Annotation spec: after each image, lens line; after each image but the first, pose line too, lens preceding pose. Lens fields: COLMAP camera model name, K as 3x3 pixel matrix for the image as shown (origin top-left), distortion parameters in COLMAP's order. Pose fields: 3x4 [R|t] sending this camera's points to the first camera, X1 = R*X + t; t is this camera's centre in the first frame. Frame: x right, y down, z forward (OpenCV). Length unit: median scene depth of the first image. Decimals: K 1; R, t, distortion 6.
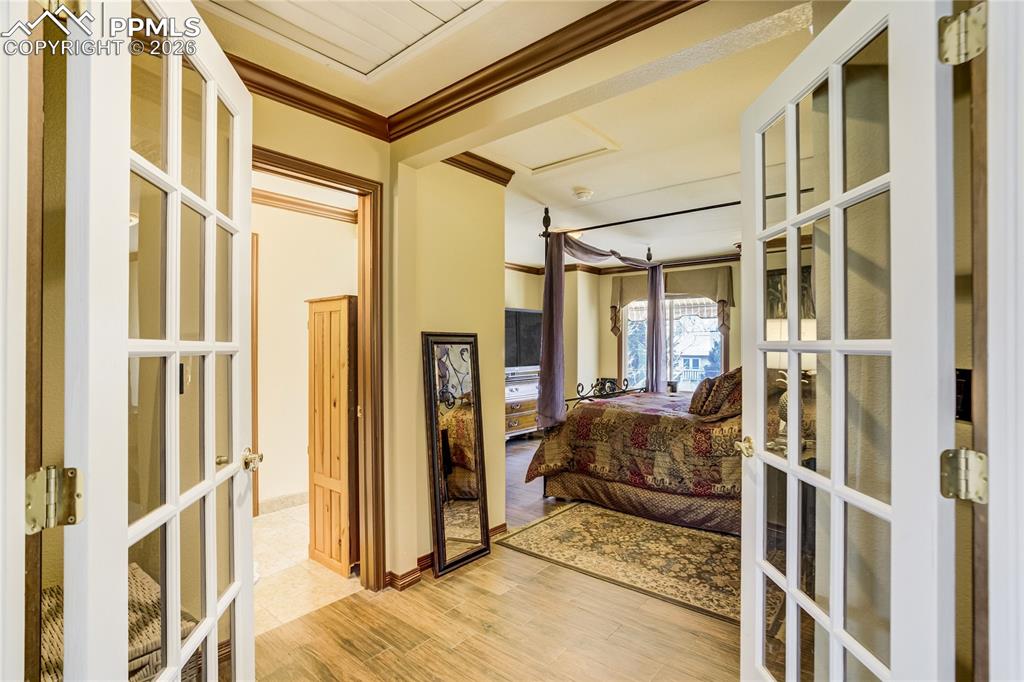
lens RADIAL K [[505.6, 0, 510.4], [0, 505.6, 342.2], [0, 0, 1]] dist [0.005655, 0.003648]
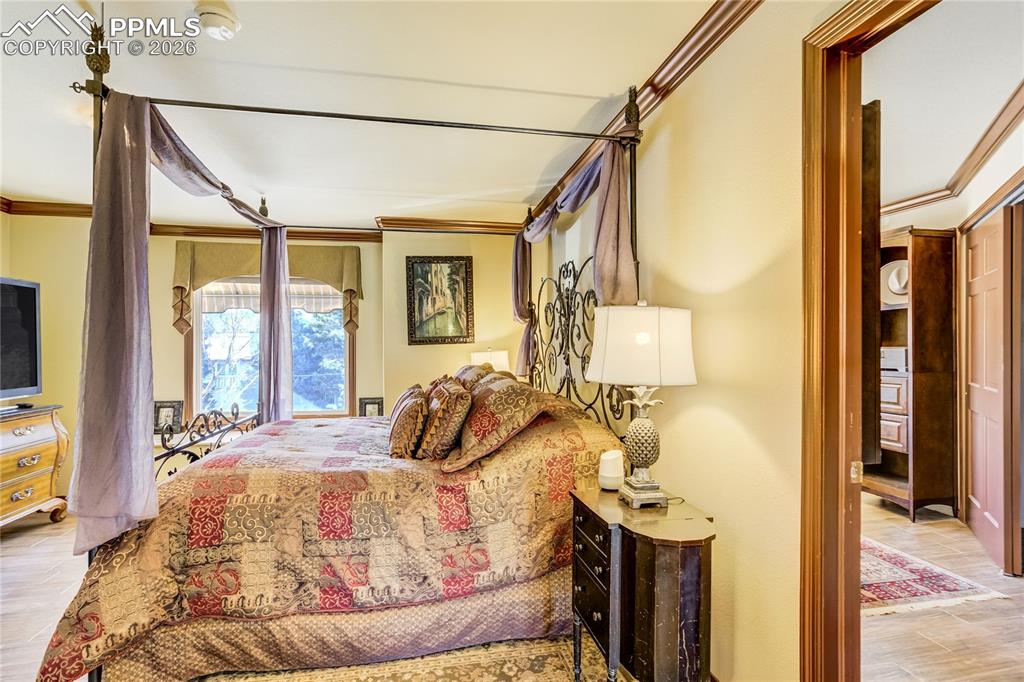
lens RADIAL K [[505.6, 0, 505.7], [0, 505.6, 350.4], [0, 0, 1]] dist [0.005655, 0.003648]
pose [[0.637871, -0.011511, 0.770057, -0.045315], [0.000289, 0.999892, 0.014707, -0.002136], [-0.770143, -0.009159, 0.637806, 0.498492]]
